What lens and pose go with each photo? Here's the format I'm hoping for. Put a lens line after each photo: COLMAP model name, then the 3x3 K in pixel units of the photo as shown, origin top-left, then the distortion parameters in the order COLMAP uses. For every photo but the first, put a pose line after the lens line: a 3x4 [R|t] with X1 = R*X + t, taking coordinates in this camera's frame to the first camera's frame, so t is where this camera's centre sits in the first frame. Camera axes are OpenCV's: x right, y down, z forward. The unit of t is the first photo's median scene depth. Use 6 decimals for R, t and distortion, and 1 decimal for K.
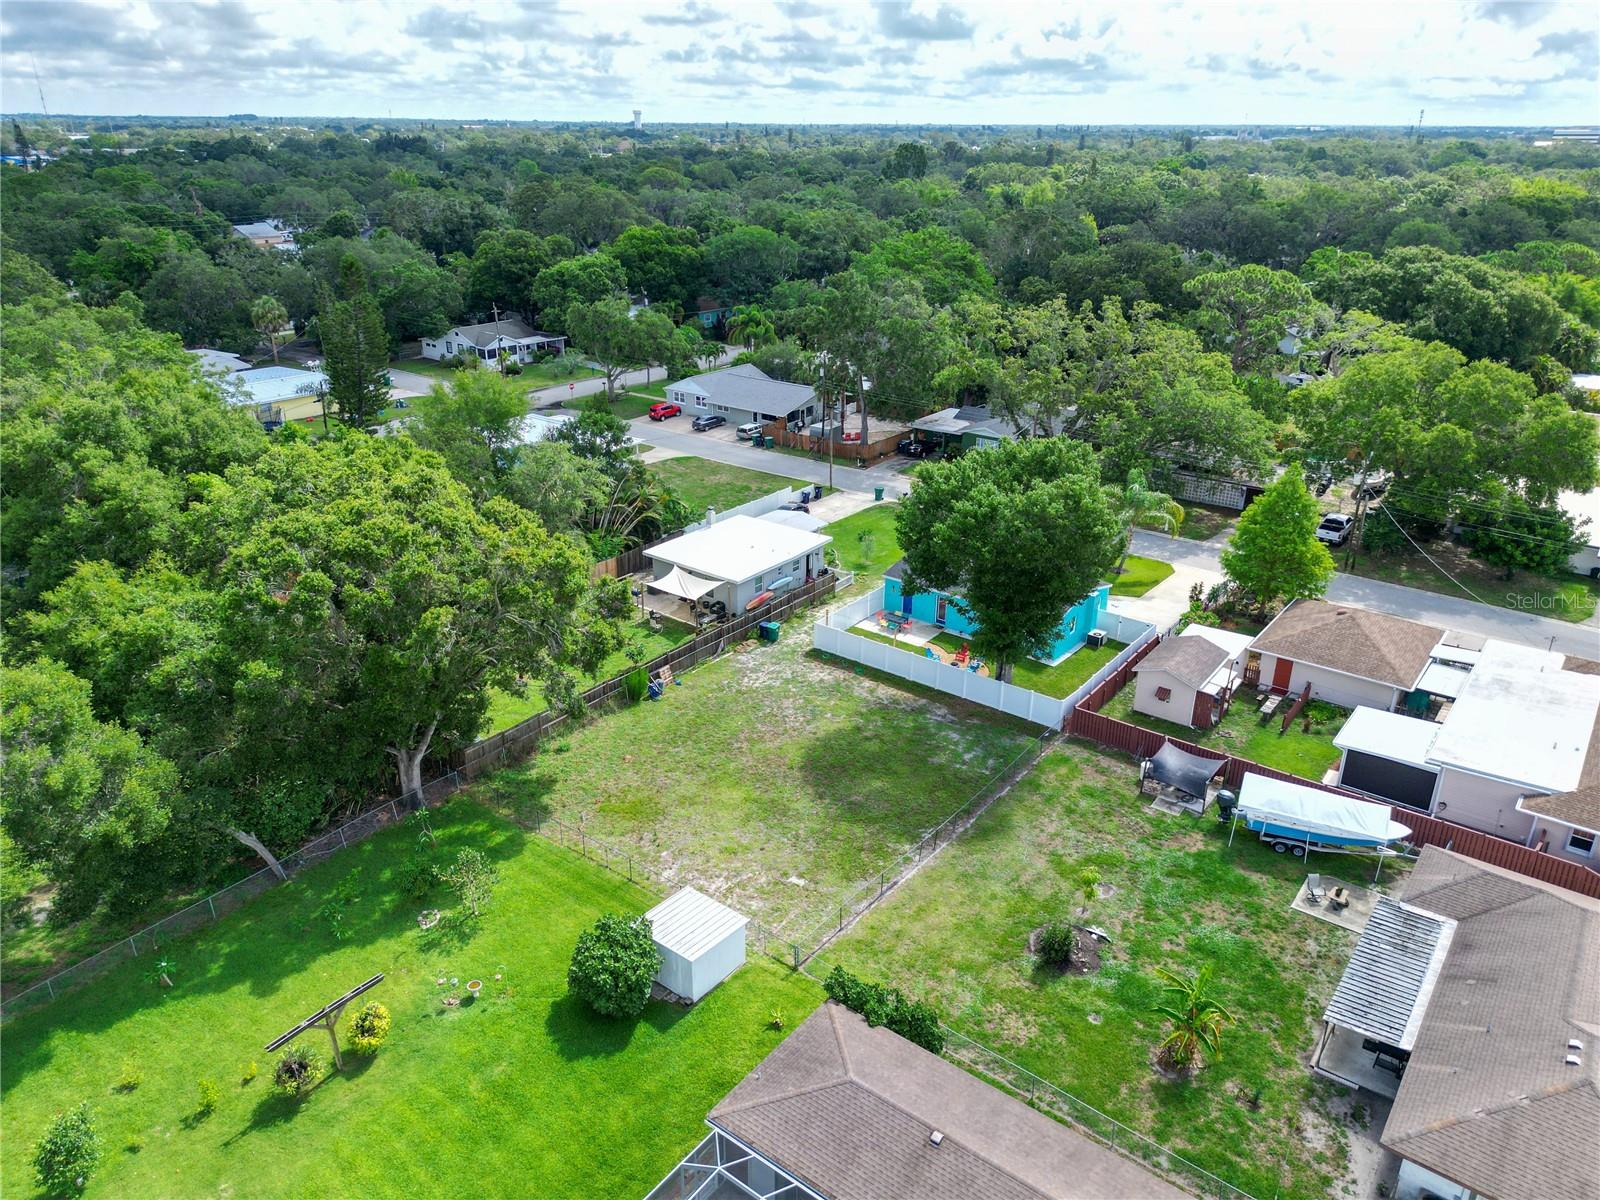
lens RADIAL K [[1140.2, 0, 792.7], [0, 1140.2, 599.5], [0, 0, 1]] dist [0.069767, -0.056323]
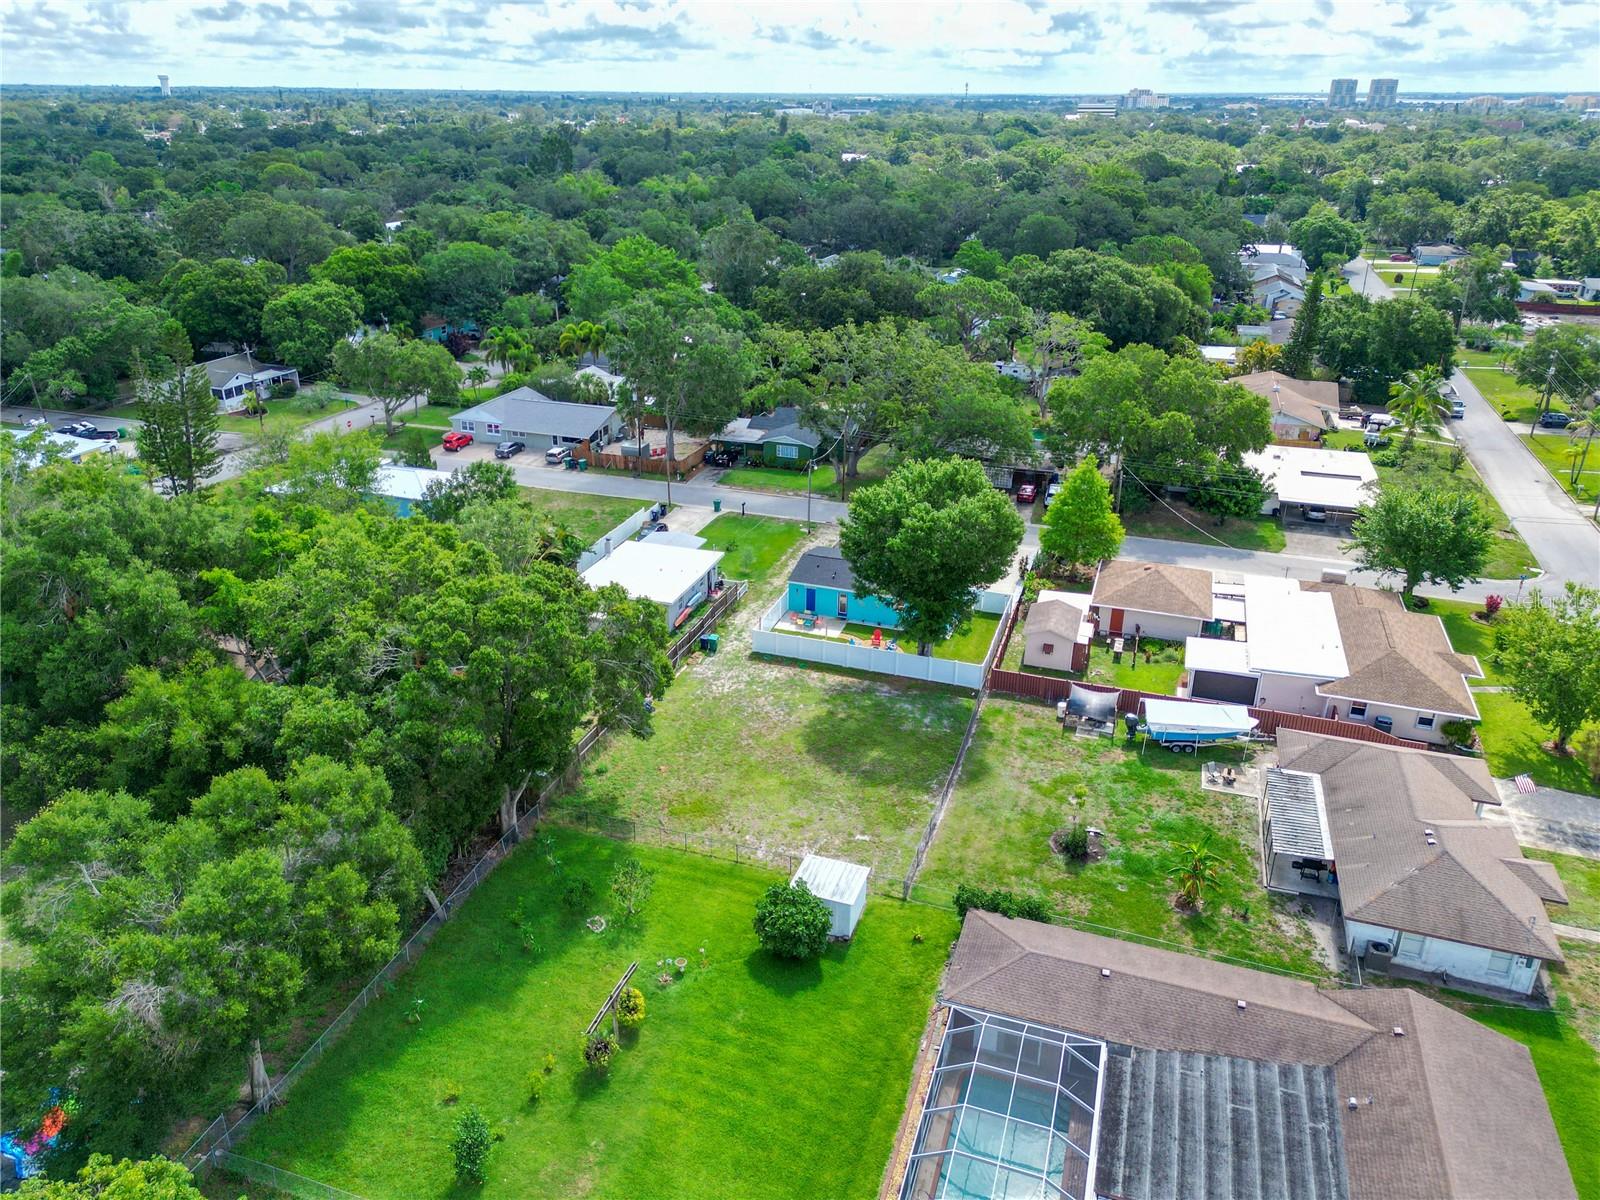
lens RADIAL K [[1185.9, 0, 765.4], [0, 1185.9, 579.3], [0, 0, 1]] dist [0.078448, -0.066811]
pose [[0.948204, -0.123617, 0.292623, -0.326406], [0.123746, 0.992148, 0.018148, -0.052946], [-0.292568, 0.019003, 0.956056, -0.163626]]
